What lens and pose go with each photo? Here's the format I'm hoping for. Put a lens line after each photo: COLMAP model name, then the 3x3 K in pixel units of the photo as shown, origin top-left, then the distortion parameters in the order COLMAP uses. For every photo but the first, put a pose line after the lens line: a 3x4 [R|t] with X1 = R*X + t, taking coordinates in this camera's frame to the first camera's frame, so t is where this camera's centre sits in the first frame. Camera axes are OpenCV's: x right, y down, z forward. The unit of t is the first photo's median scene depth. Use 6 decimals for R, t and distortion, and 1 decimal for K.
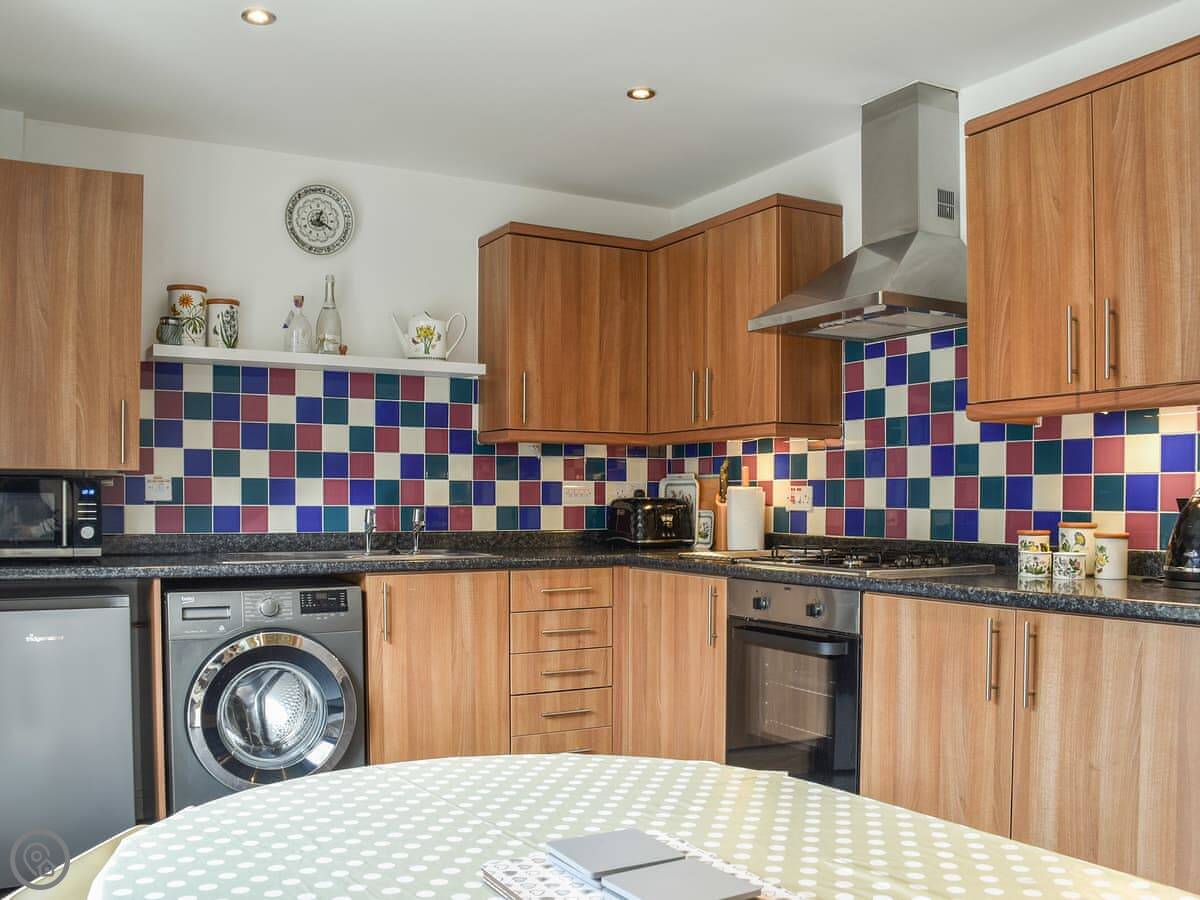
lens RADIAL K [[1106.6, 0, 600.0], [0, 1106.6, 450.0], [0, 0, 1]] dist [-0.081738, 0.026572]
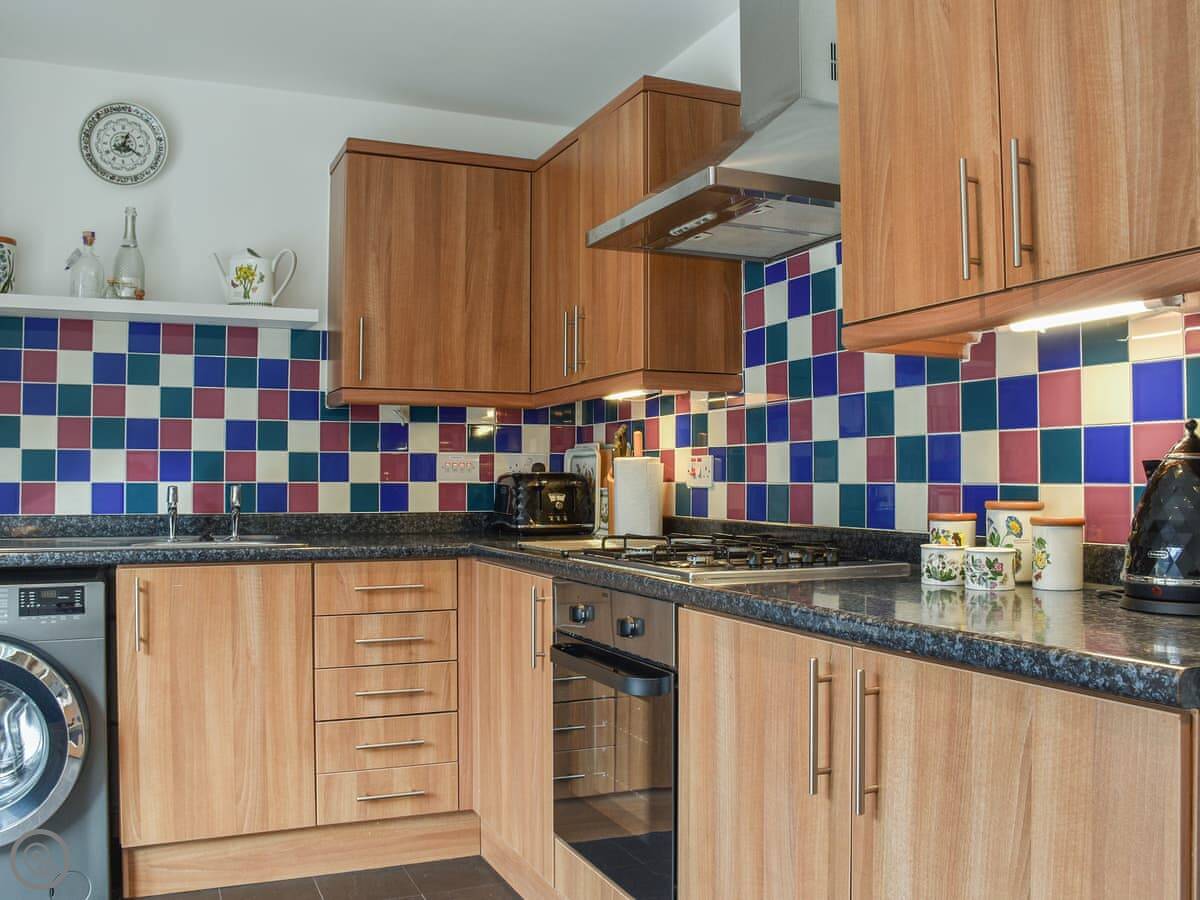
lens RADIAL K [[1047.8, 0, 600.1], [0, 1047.8, 393.7], [0, 0, 1]] dist [-0.068260, 0.003991]
pose [[0.992722, -0.014223, -0.119588, 0.210194], [0.009444, 0.999138, -0.040430, 0.019447], [0.120060, 0.039006, 0.992000, 0.274168]]
